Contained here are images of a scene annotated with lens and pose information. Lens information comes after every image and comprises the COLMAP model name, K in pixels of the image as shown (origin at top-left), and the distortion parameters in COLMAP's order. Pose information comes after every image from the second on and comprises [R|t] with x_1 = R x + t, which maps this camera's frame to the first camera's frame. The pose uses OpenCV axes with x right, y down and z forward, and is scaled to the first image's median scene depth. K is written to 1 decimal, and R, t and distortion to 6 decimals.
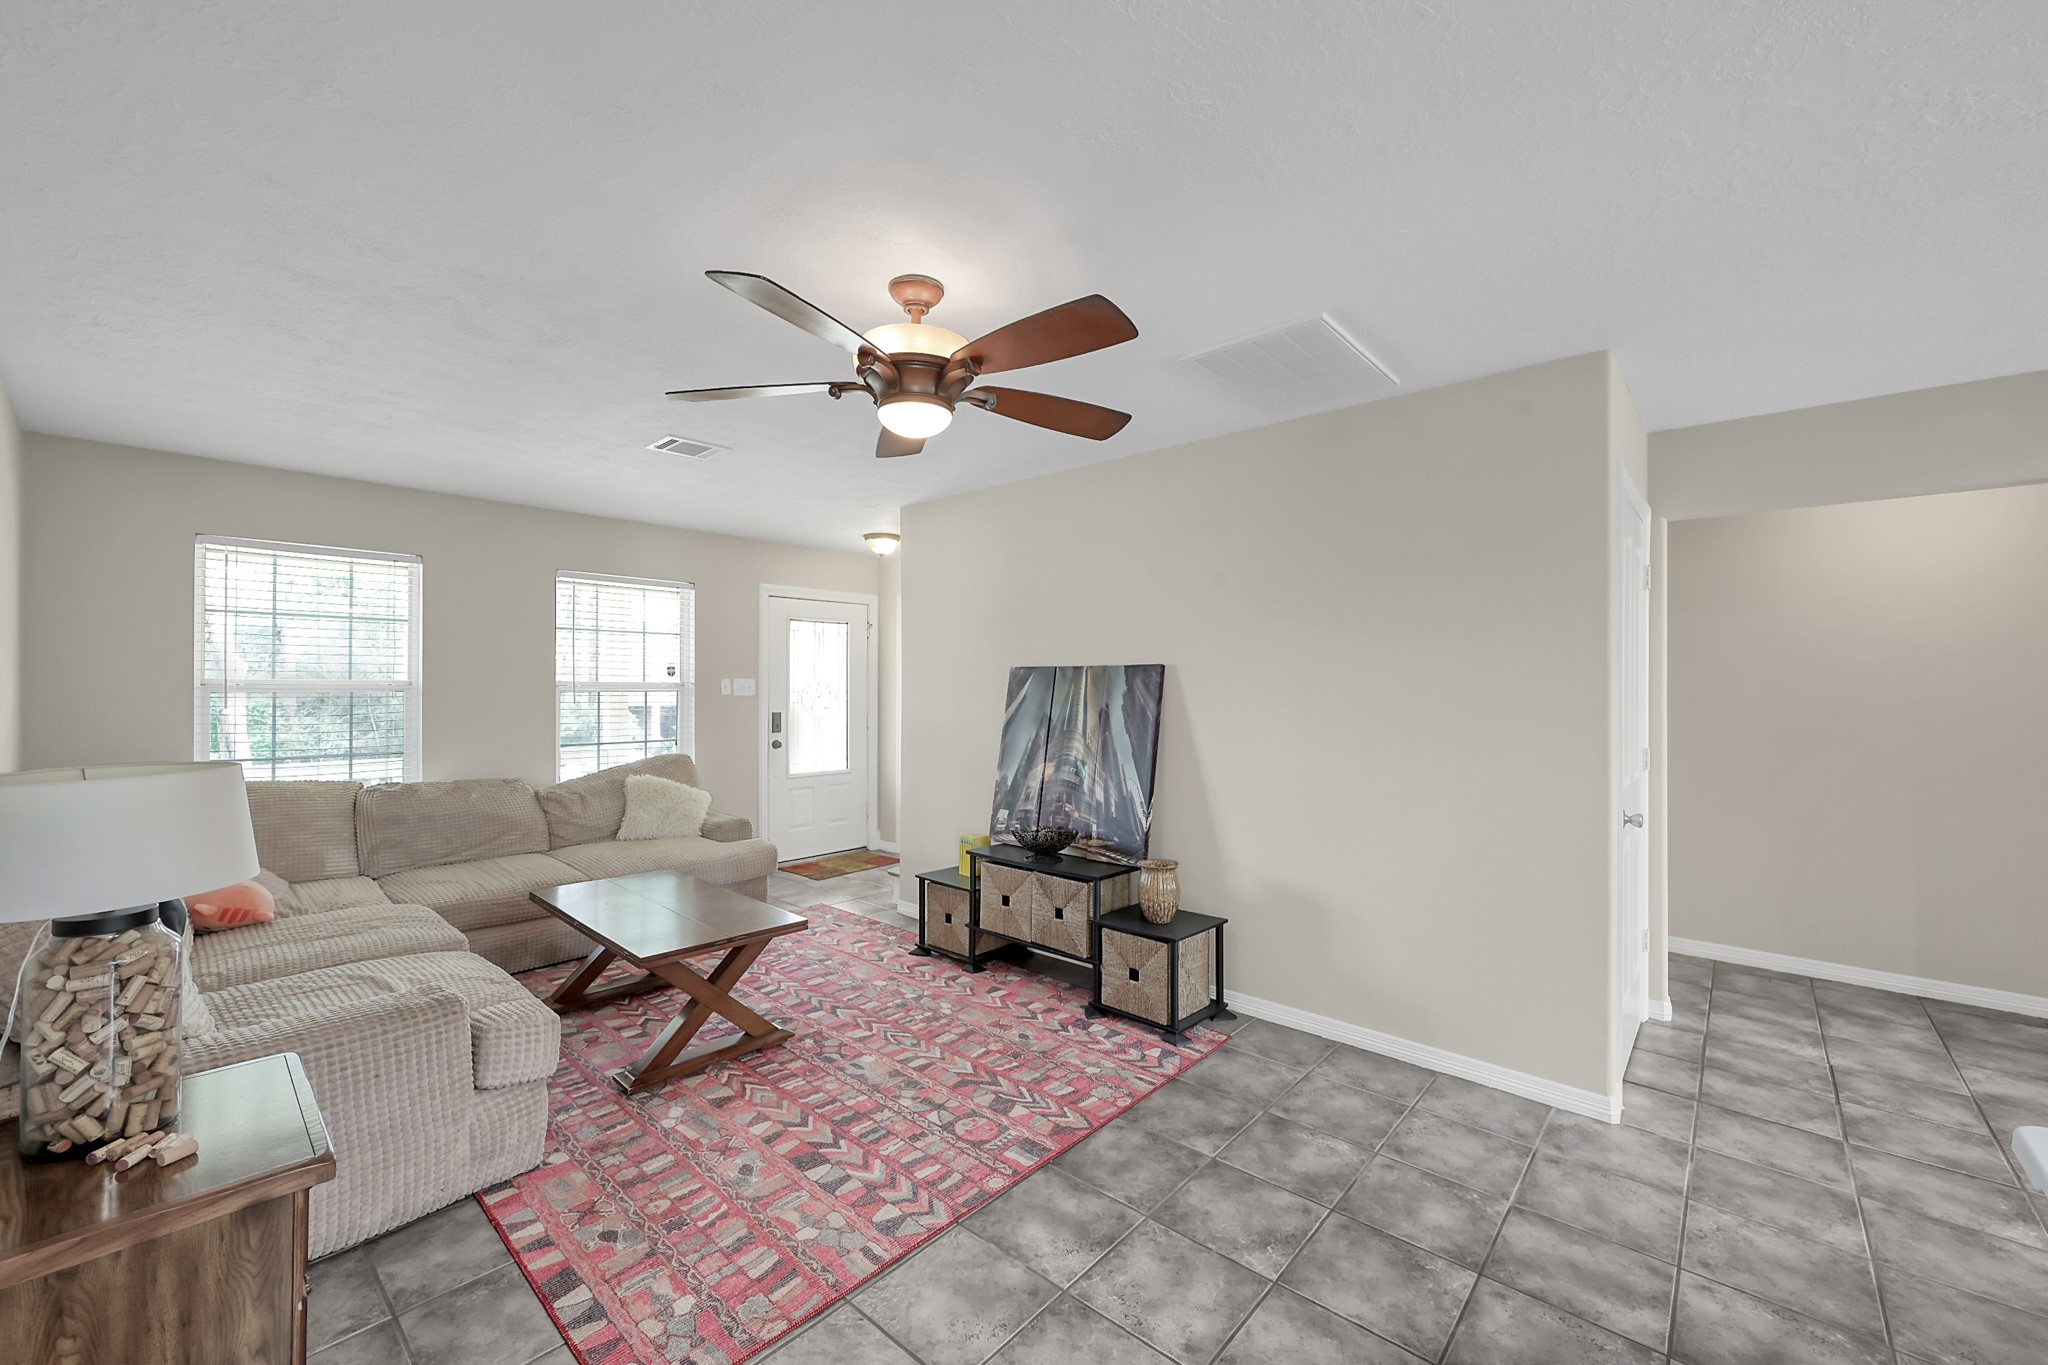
lens RADIAL K [[809.8, 0, 1023.3], [0, 809.8, 680.1], [0, 0, 1]] dist [0.002820, -0.000101]
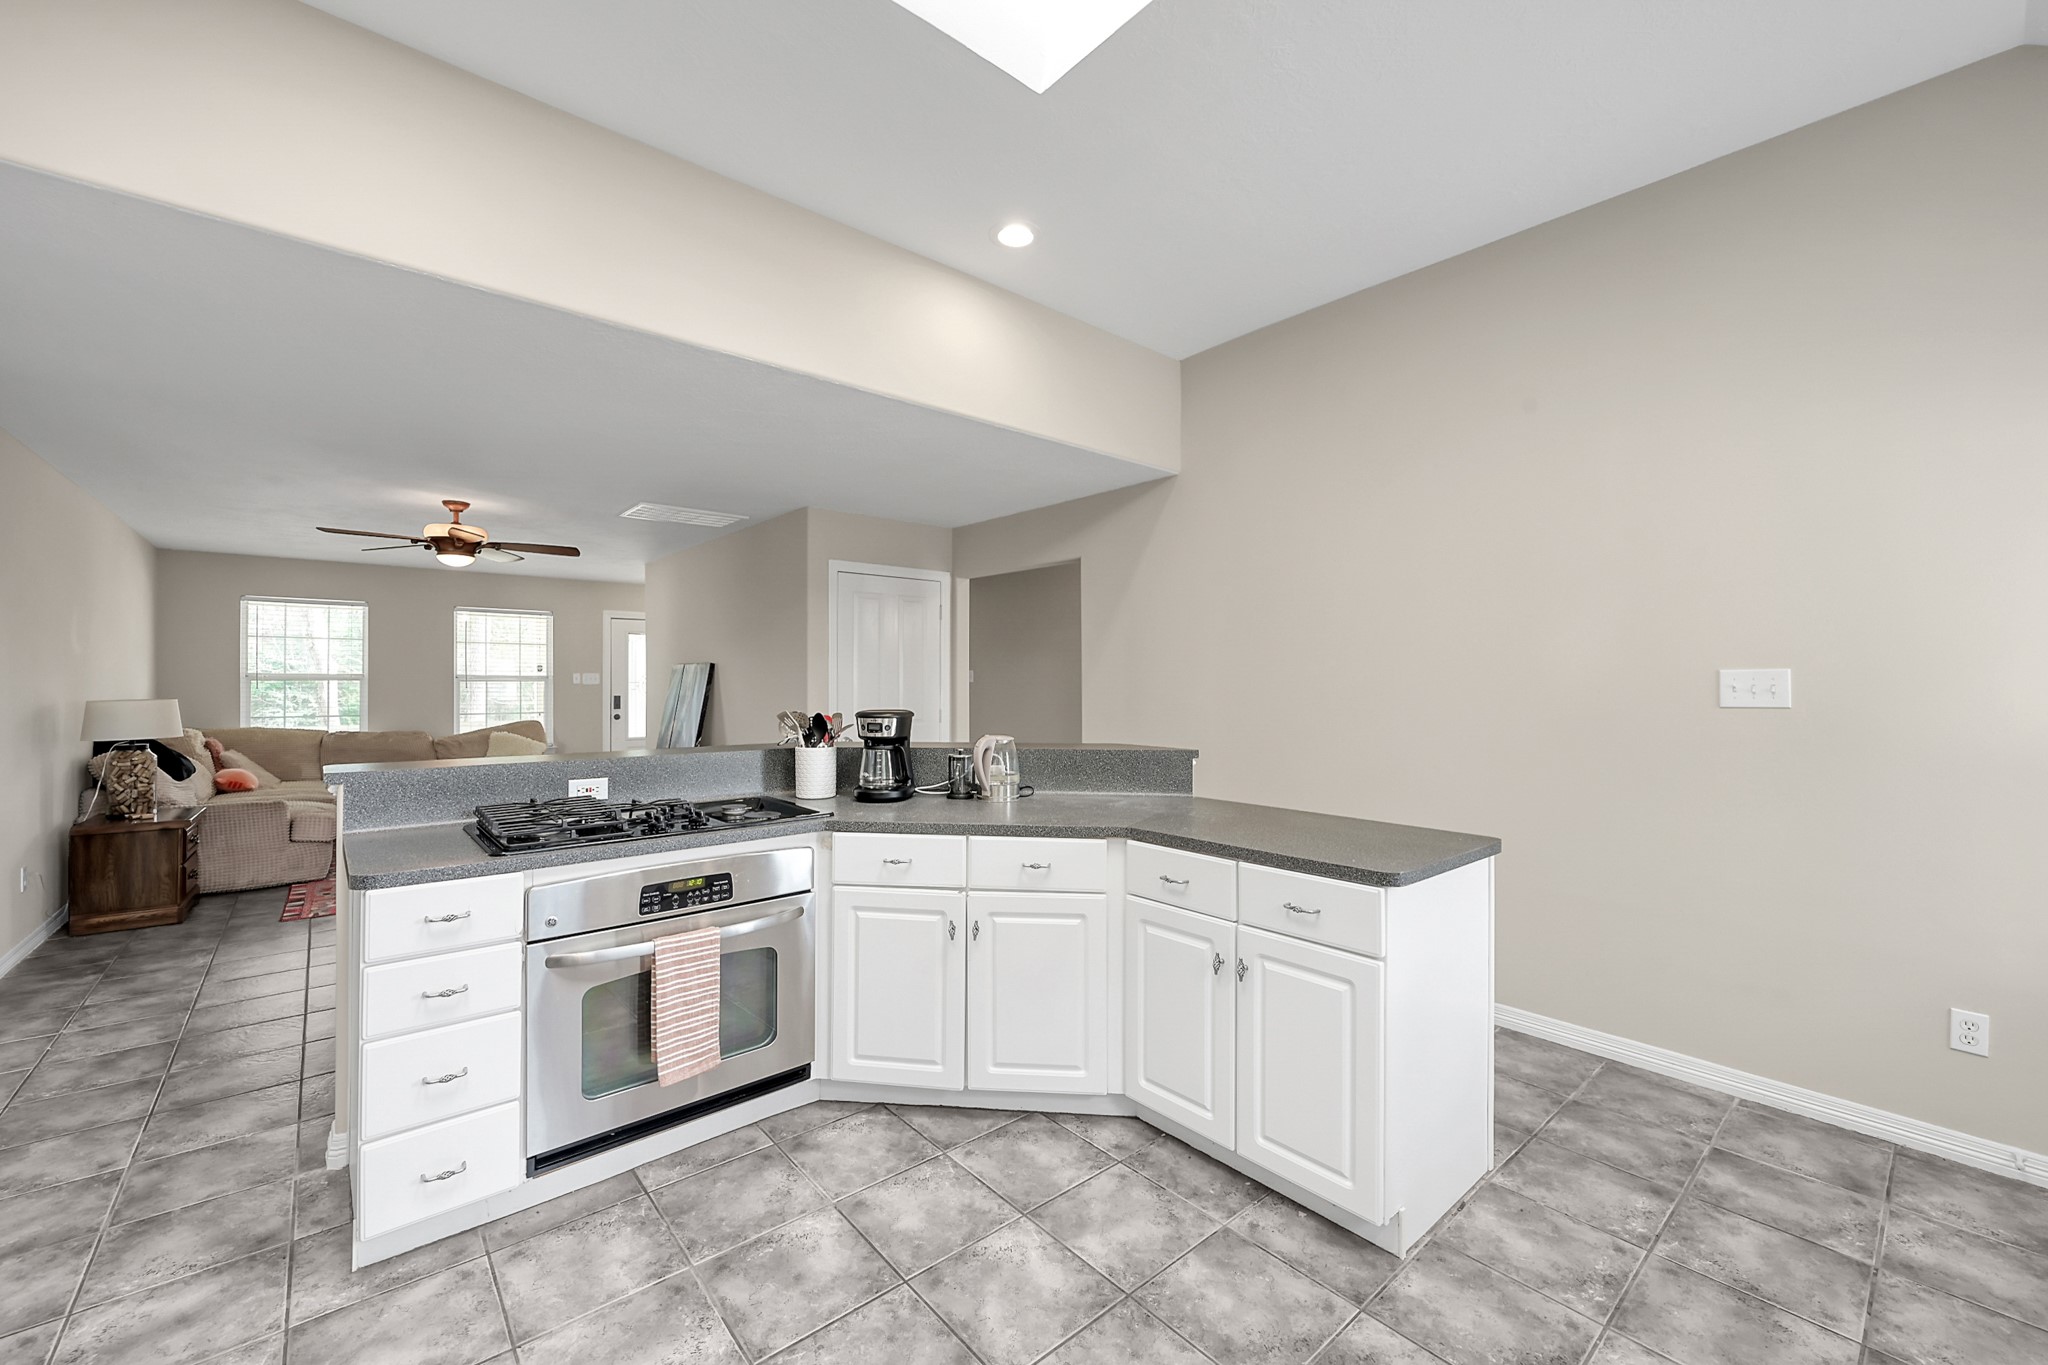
lens RADIAL K [[809.8, 0, 1018.4], [0, 809.8, 685.1], [0, 0, 1]] dist [0.002820, -0.000101]
pose [[0.991087, 0.002015, -0.133200, 0.794180], [-0.000824, 0.999959, 0.008994, 0.007678], [0.133213, -0.008804, 0.991048, -0.488282]]
